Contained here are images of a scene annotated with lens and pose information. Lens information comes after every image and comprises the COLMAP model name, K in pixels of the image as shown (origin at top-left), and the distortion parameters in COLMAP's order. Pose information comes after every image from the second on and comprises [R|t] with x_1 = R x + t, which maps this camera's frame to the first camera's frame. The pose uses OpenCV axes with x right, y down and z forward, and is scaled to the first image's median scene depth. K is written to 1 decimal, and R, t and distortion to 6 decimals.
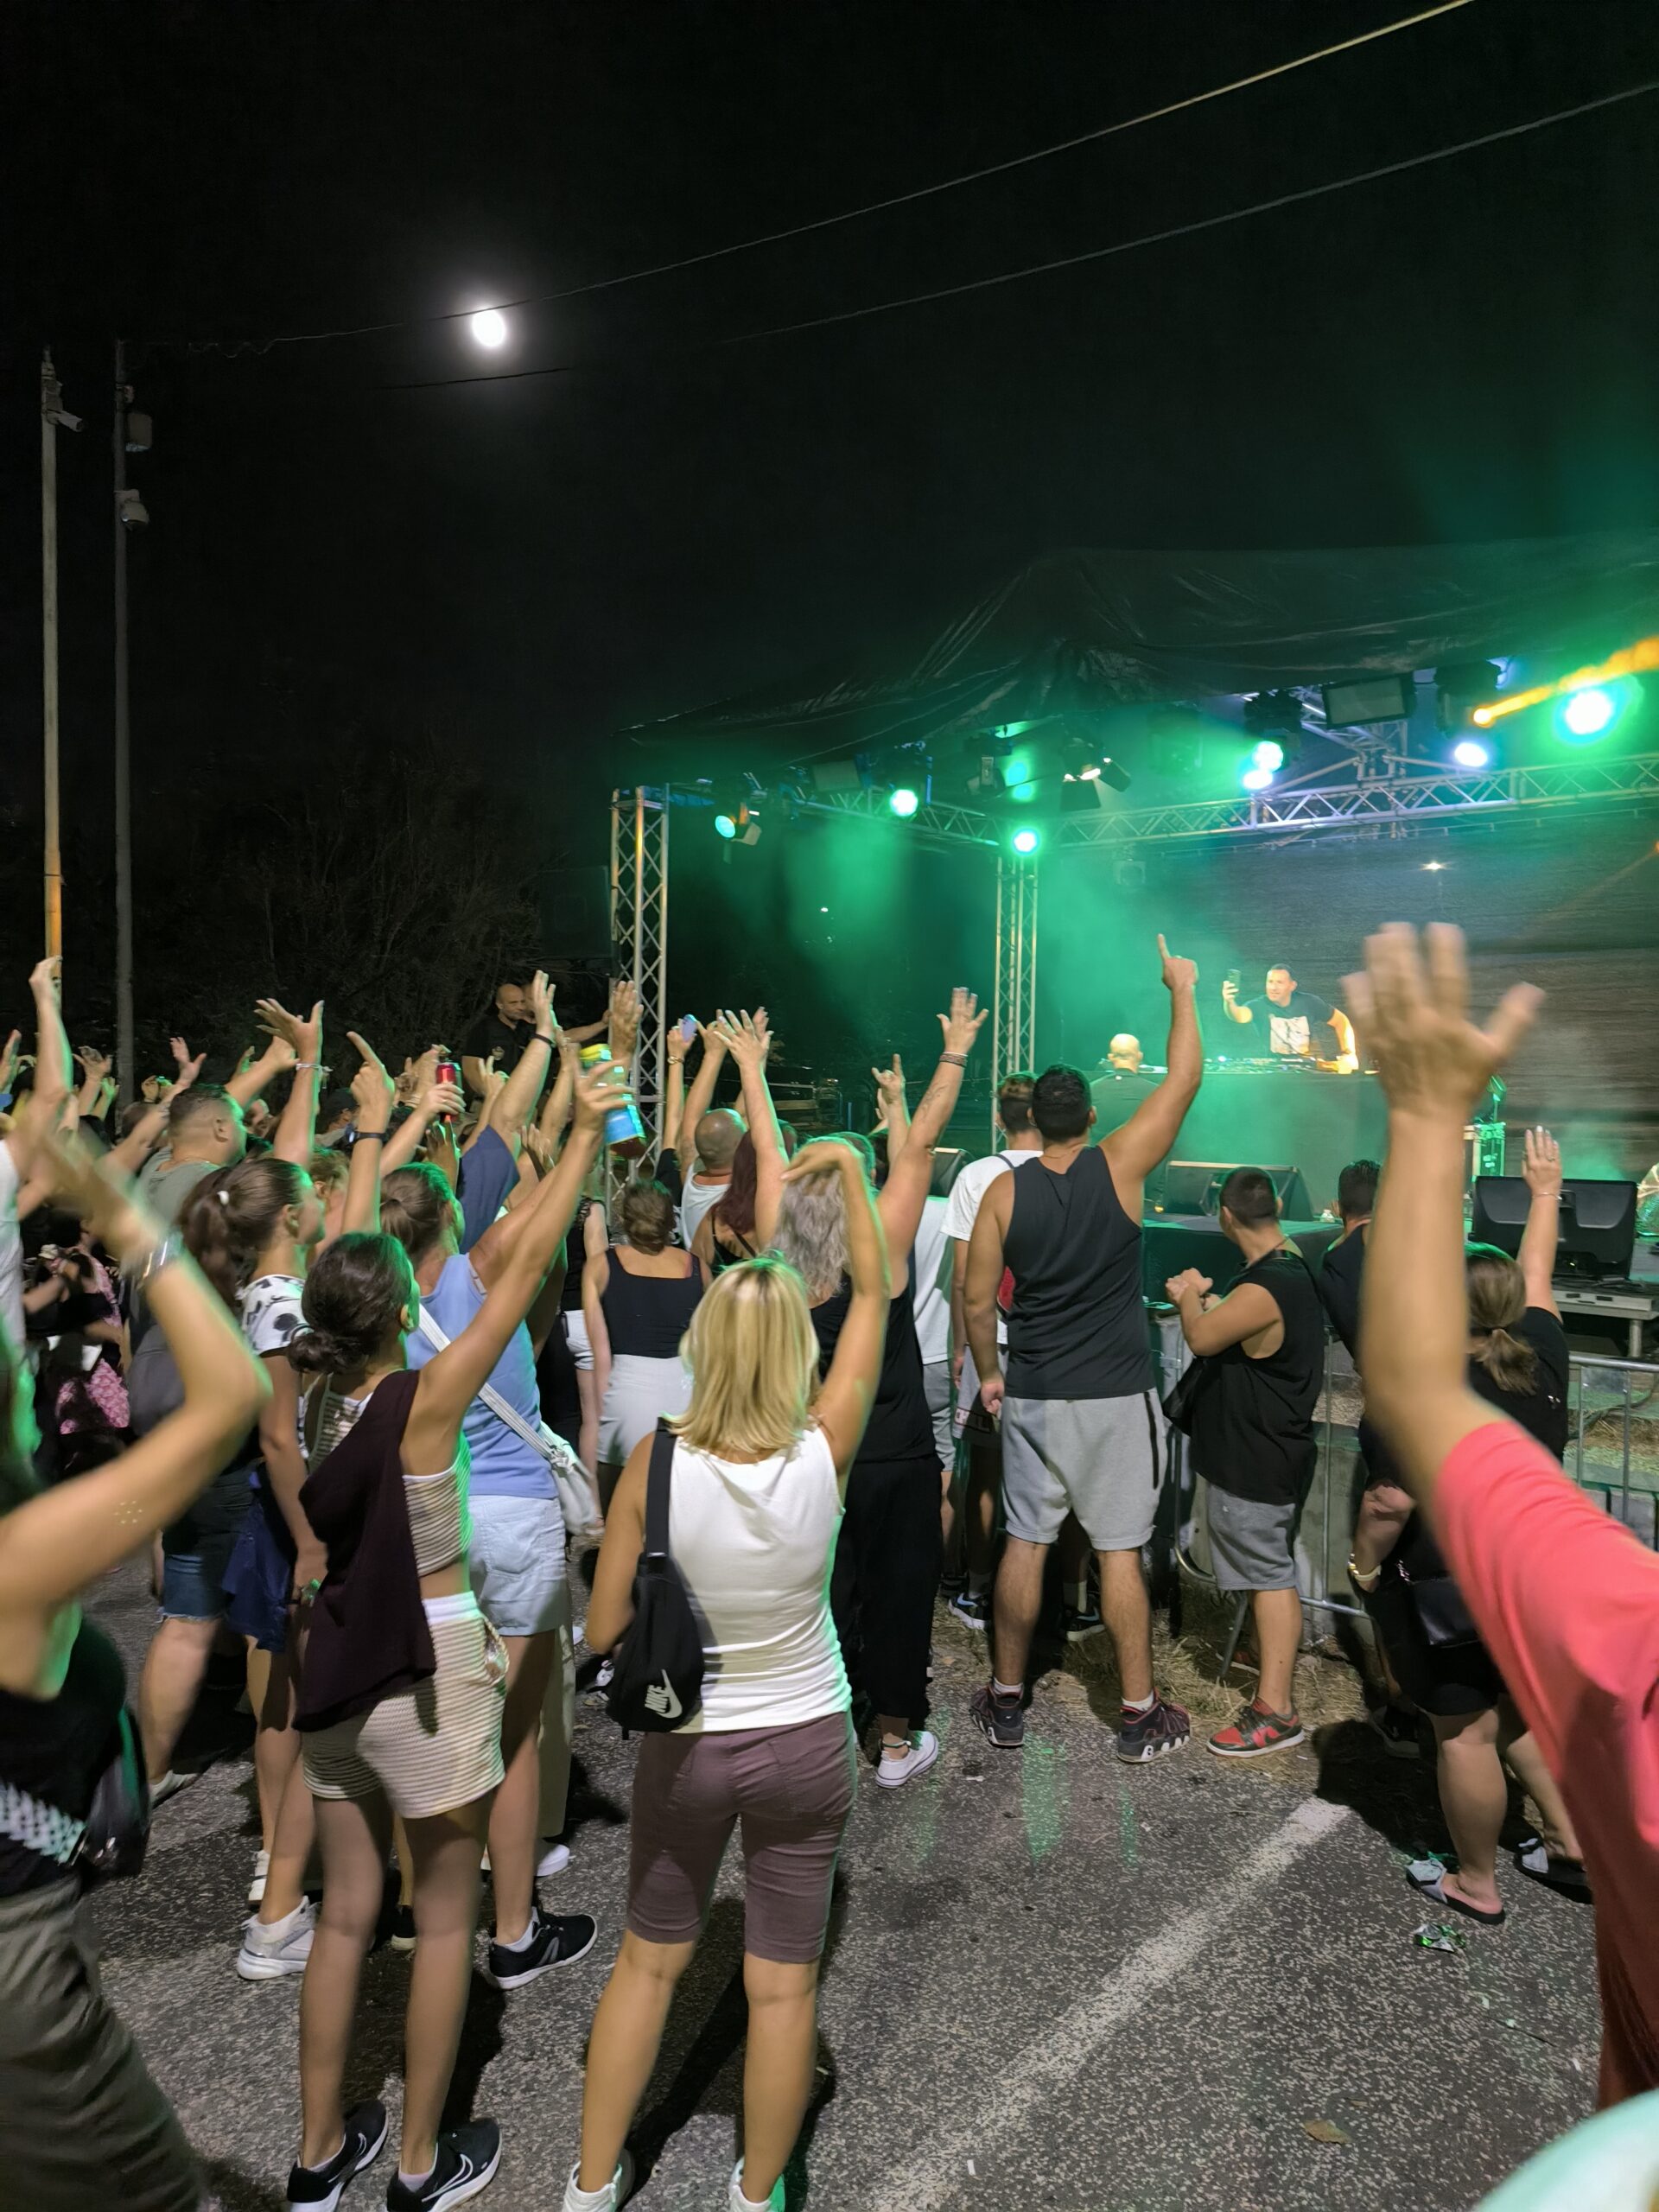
lens RADIAL K [[1552.3, 0, 829.3], [0, 1552.3, 1104.5], [0, 0, 1]] dist [0.048535, -0.036458]
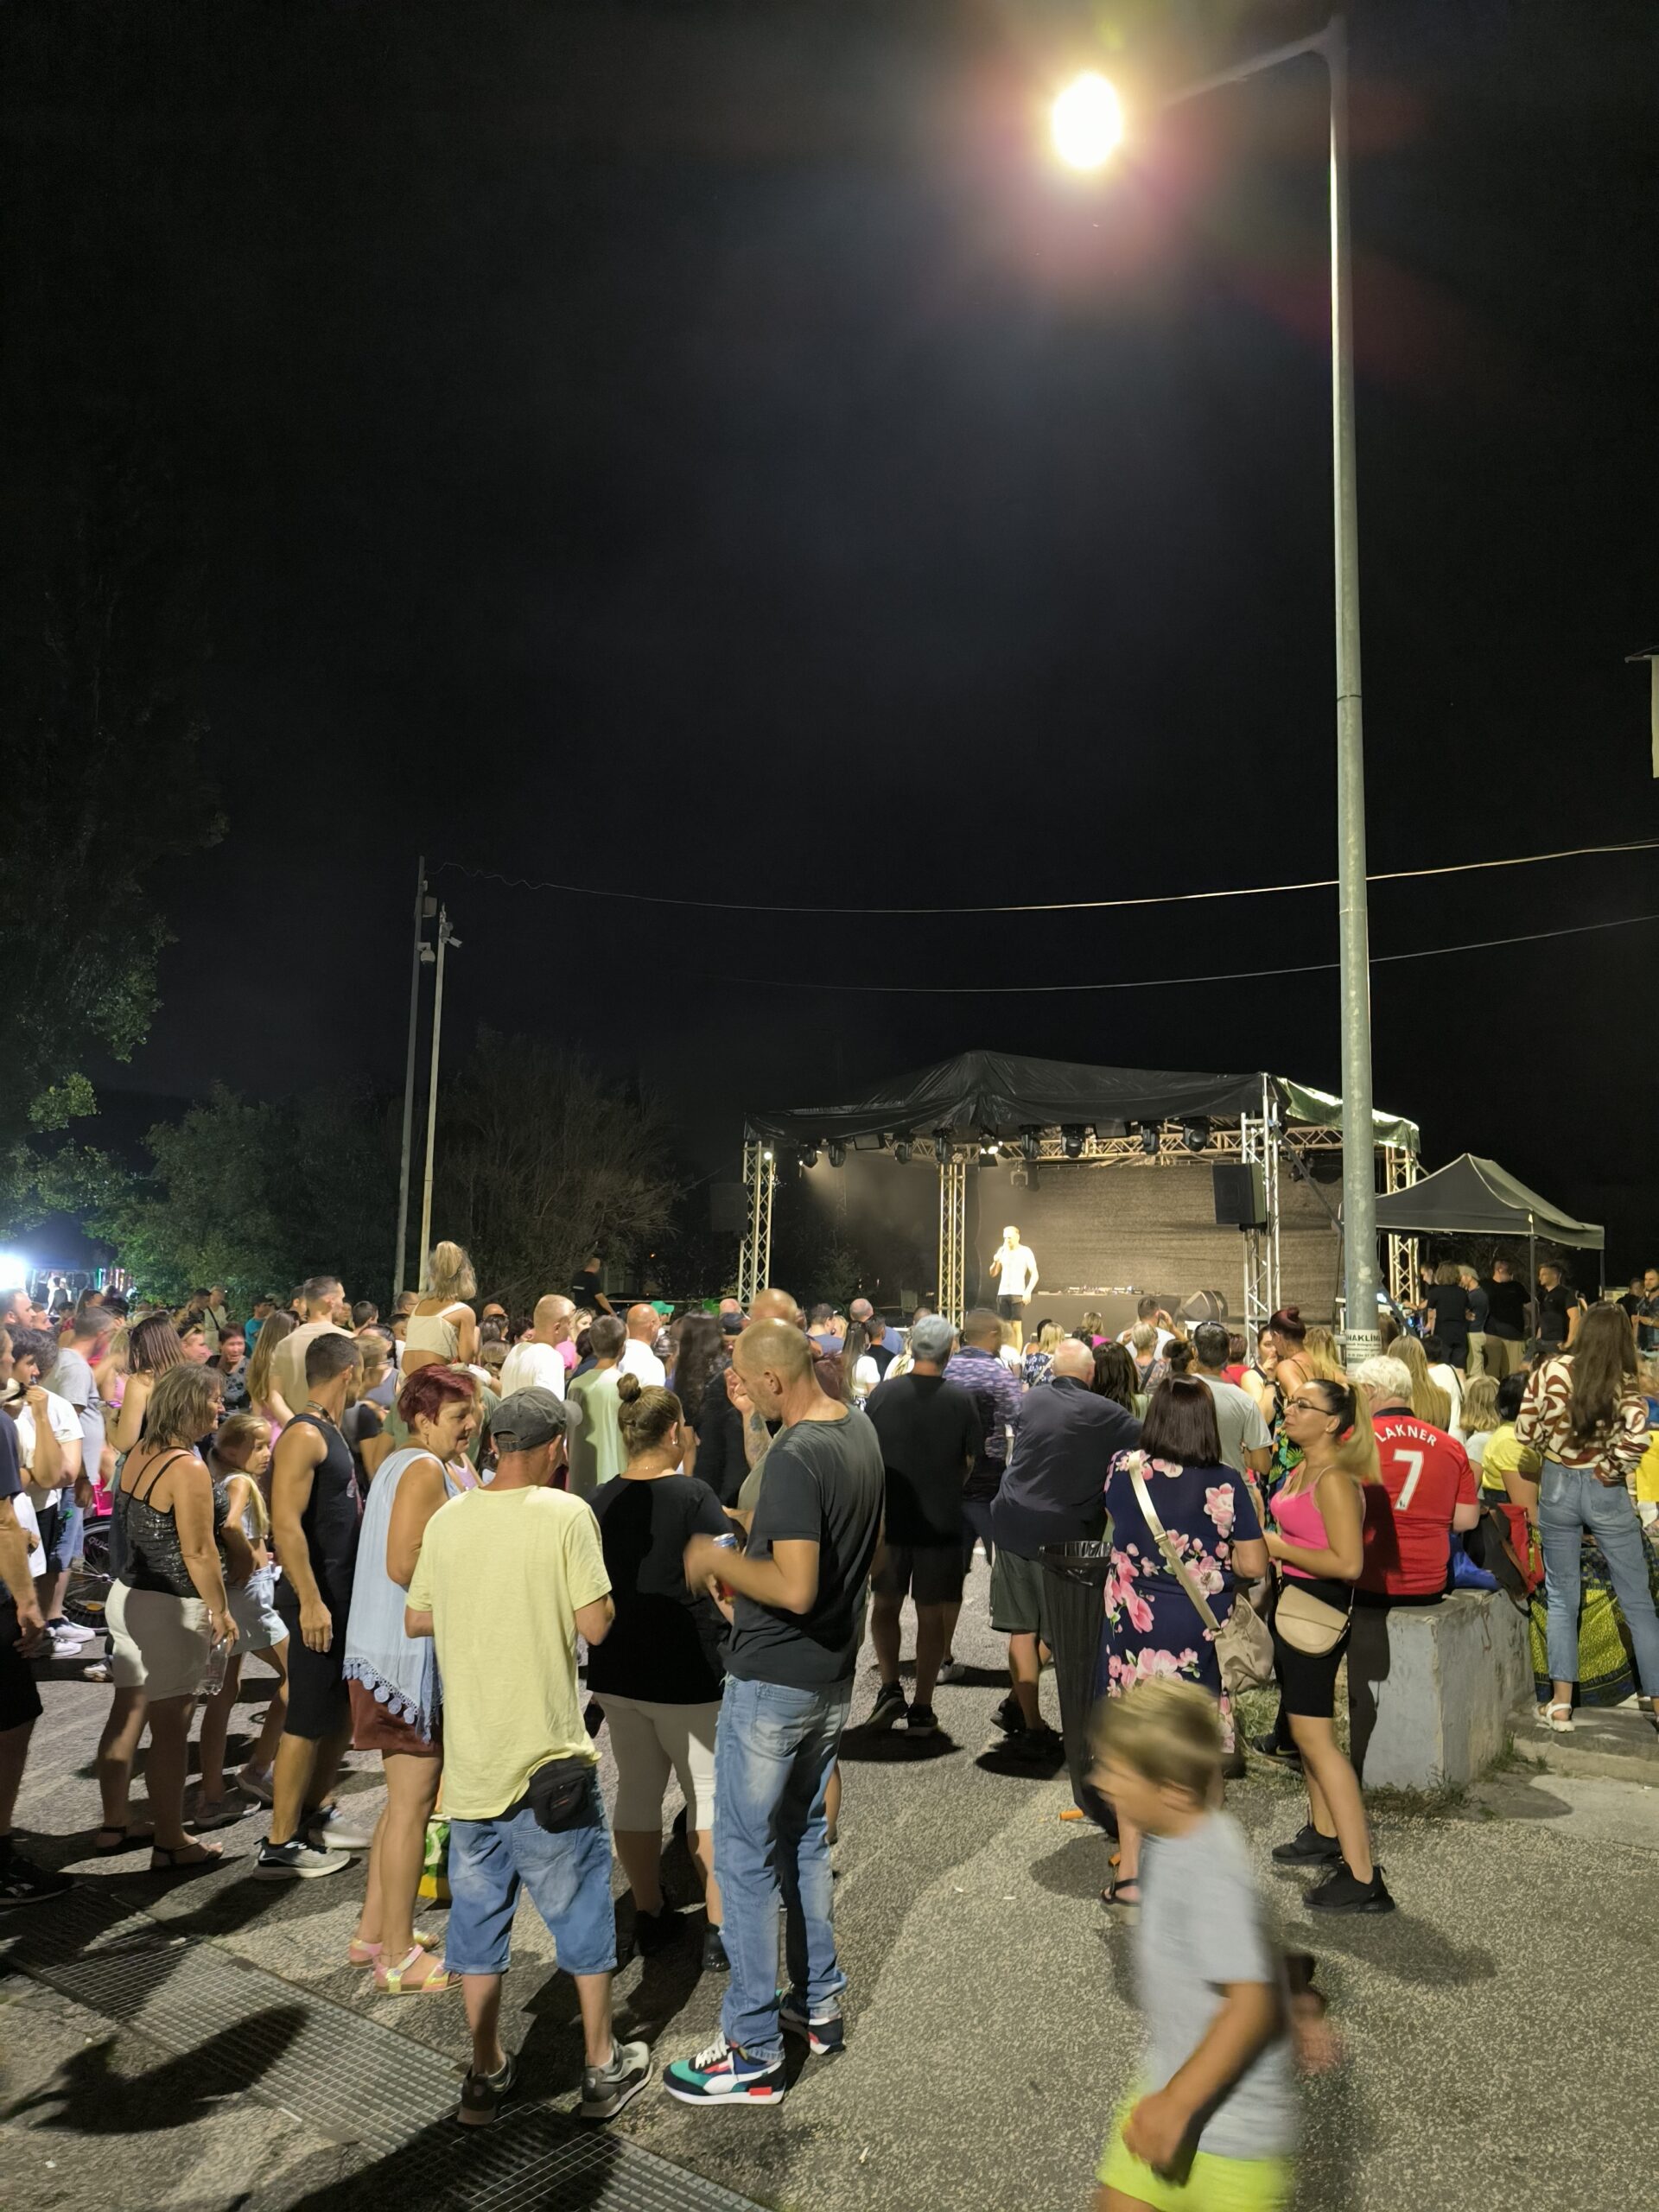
lens RADIAL K [[1552.3, 0, 829.5], [0, 1552.3, 1103.8], [0, 0, 1]] dist [0.048535, -0.036458]
pose [[0.998424, 0.013850, 0.054384, -0.118177], [-0.005493, 0.988533, -0.150905, 0.032880], [-0.055851, 0.150369, 0.987051, -0.748181]]
